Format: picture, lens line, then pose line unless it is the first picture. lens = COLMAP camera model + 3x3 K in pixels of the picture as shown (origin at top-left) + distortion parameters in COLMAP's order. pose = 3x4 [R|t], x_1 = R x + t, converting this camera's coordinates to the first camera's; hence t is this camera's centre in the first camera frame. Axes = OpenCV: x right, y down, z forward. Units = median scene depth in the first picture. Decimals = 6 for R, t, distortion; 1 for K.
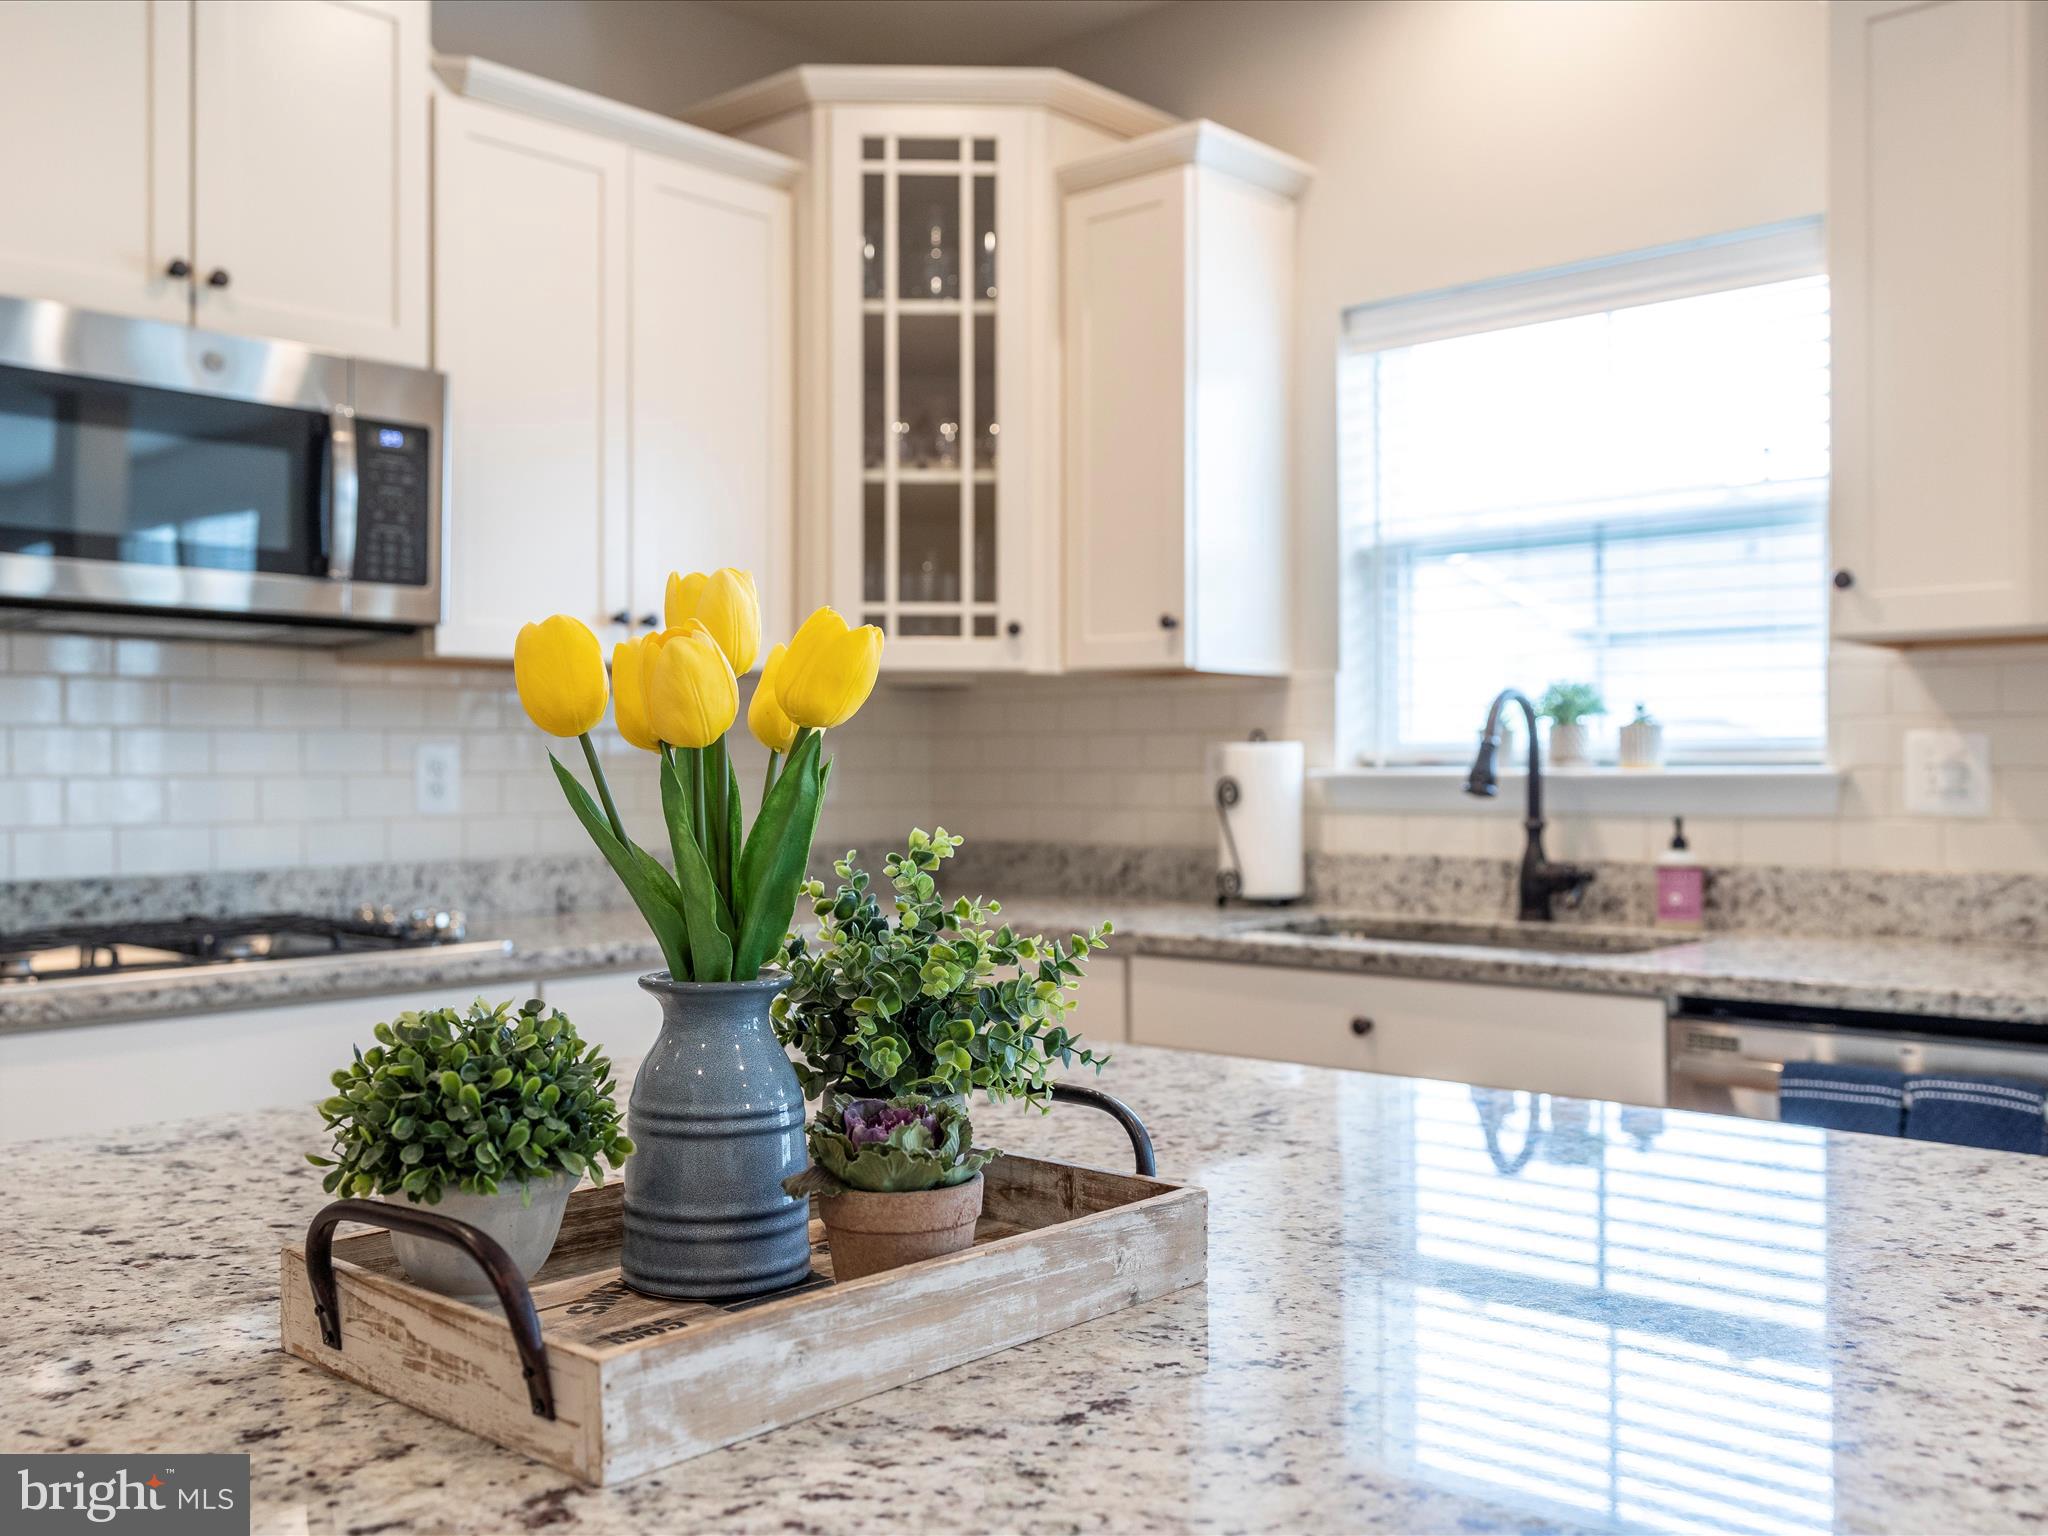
lens RADIAL K [[1877.2, 0, 1040.6], [0, 1877.2, 767.5], [0, 0, 1]] dist [-0.005571, 0.000000]
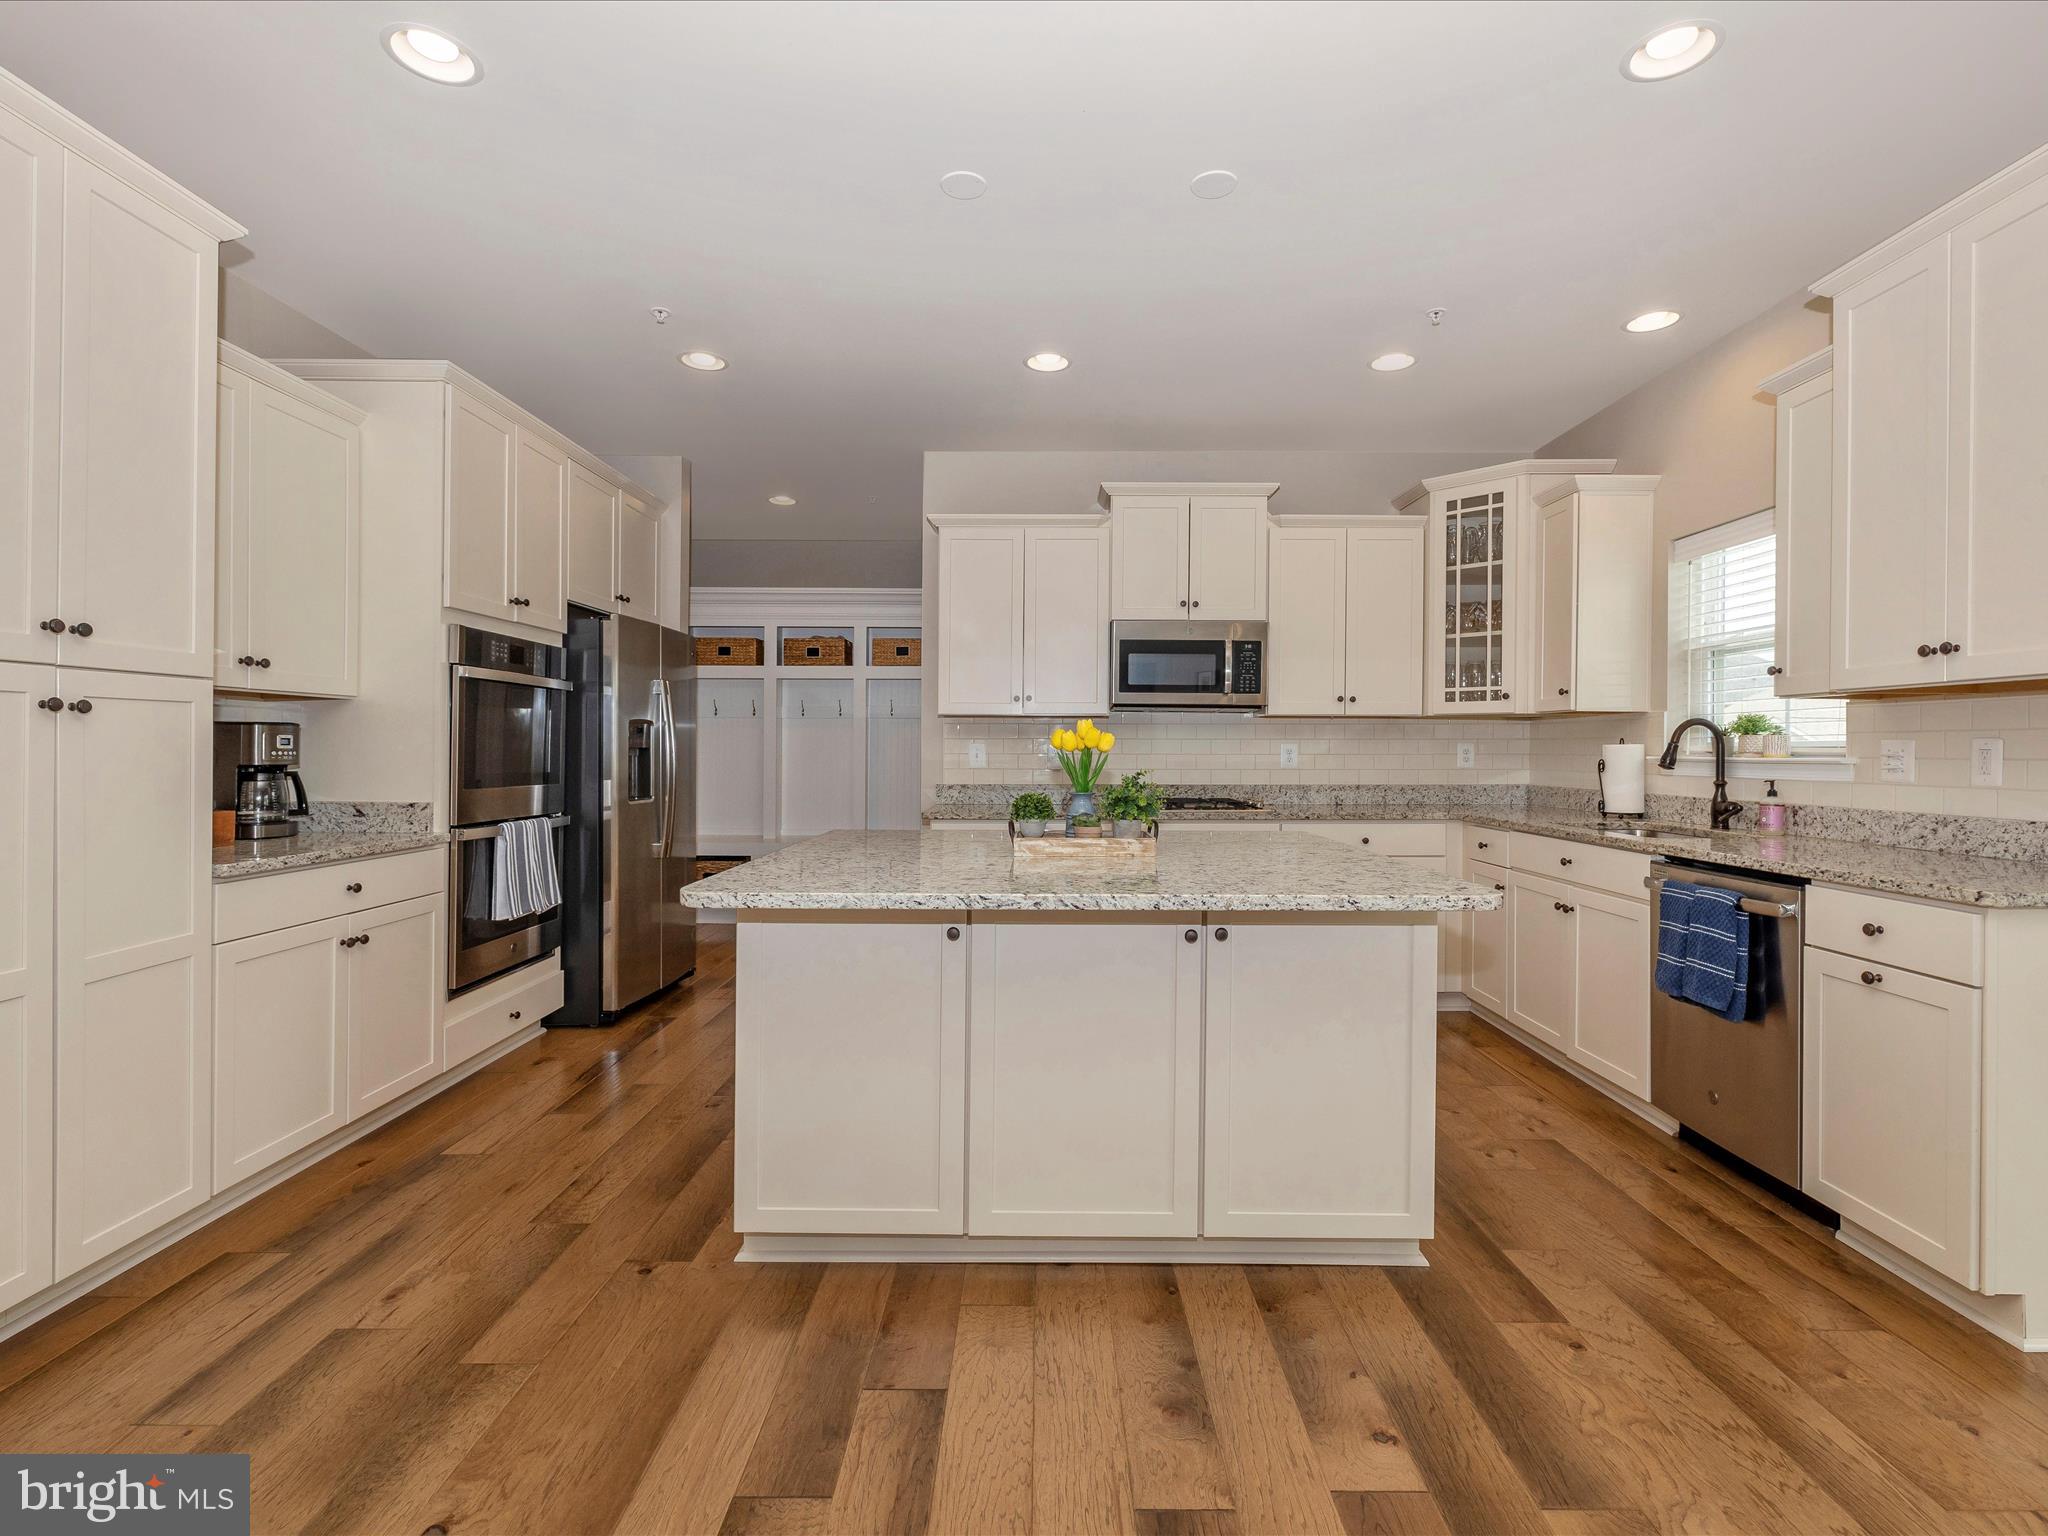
lens RADIAL K [[968.2, 0, 1041.1], [0, 968.2, 763.2], [0, 0, 1]] dist [-0.004436, 0.000867]
pose [[0.671544, 0.015954, -0.740793, 0.514013], [-0.004422, 0.999837, 0.017525, -0.006915], [0.740952, -0.008493, 0.671505, -0.279774]]
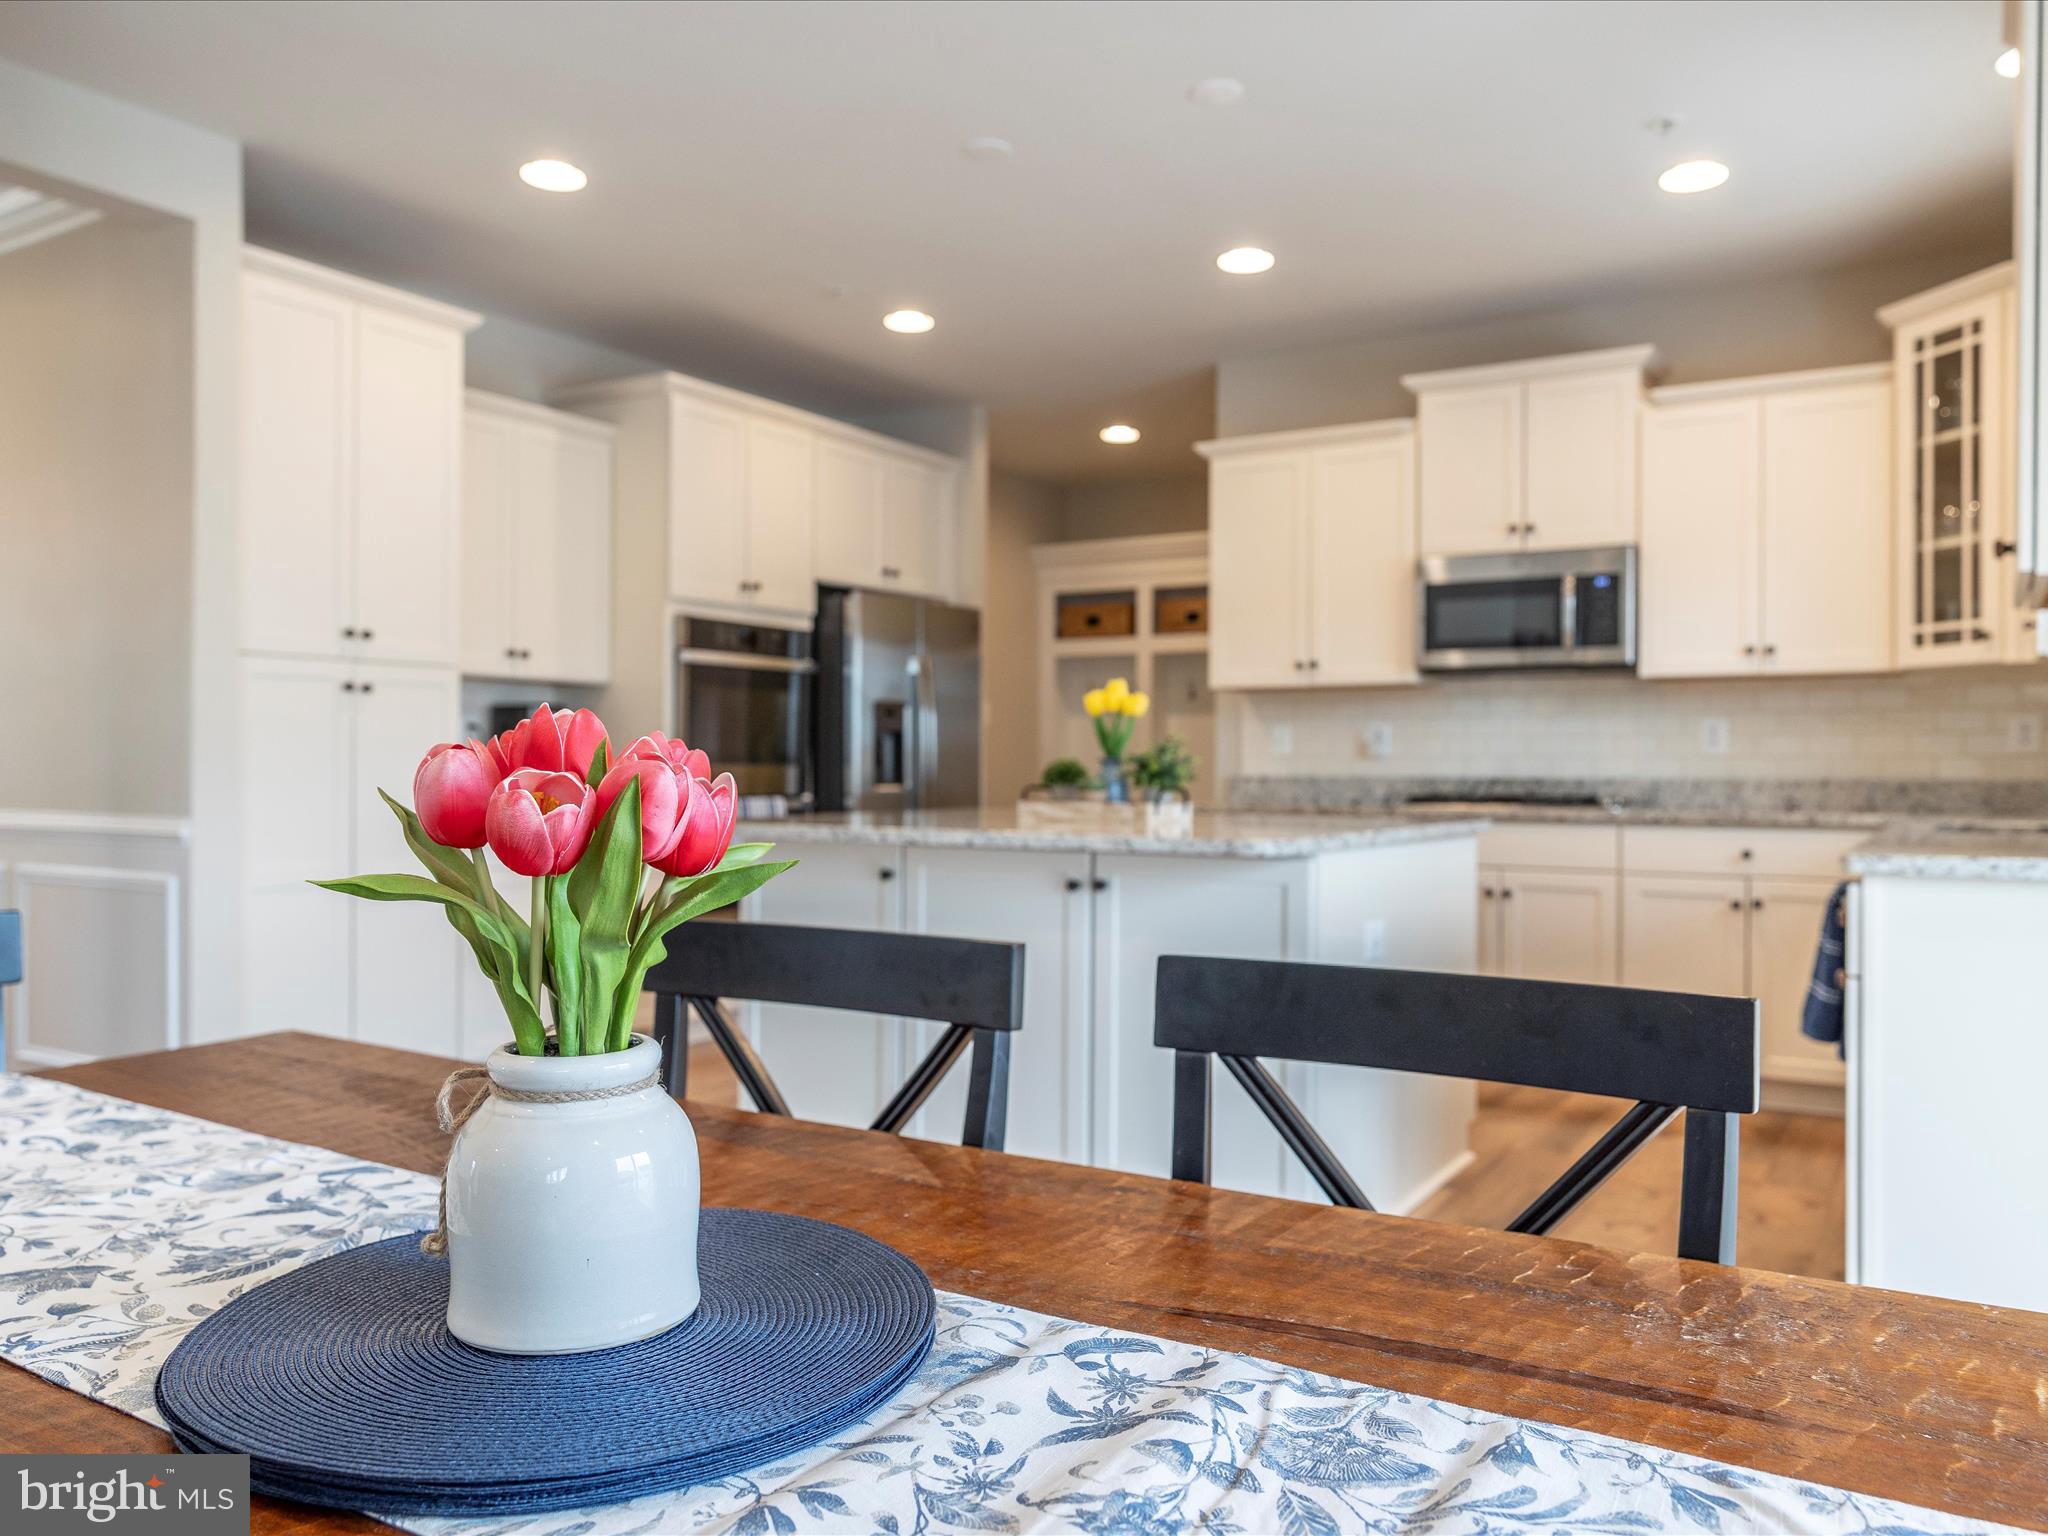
lens RADIAL K [[1536.7, 0, 1030.2], [0, 1536.7, 779.8], [0, 0, 1]] dist [0.001791, -0.008418]
pose [[0.182981, 0.014021, -0.983016, 1.105199], [-0.003299, 0.999901, 0.013648, 0.030797], [0.983111, 0.000746, 0.183009, -0.000610]]
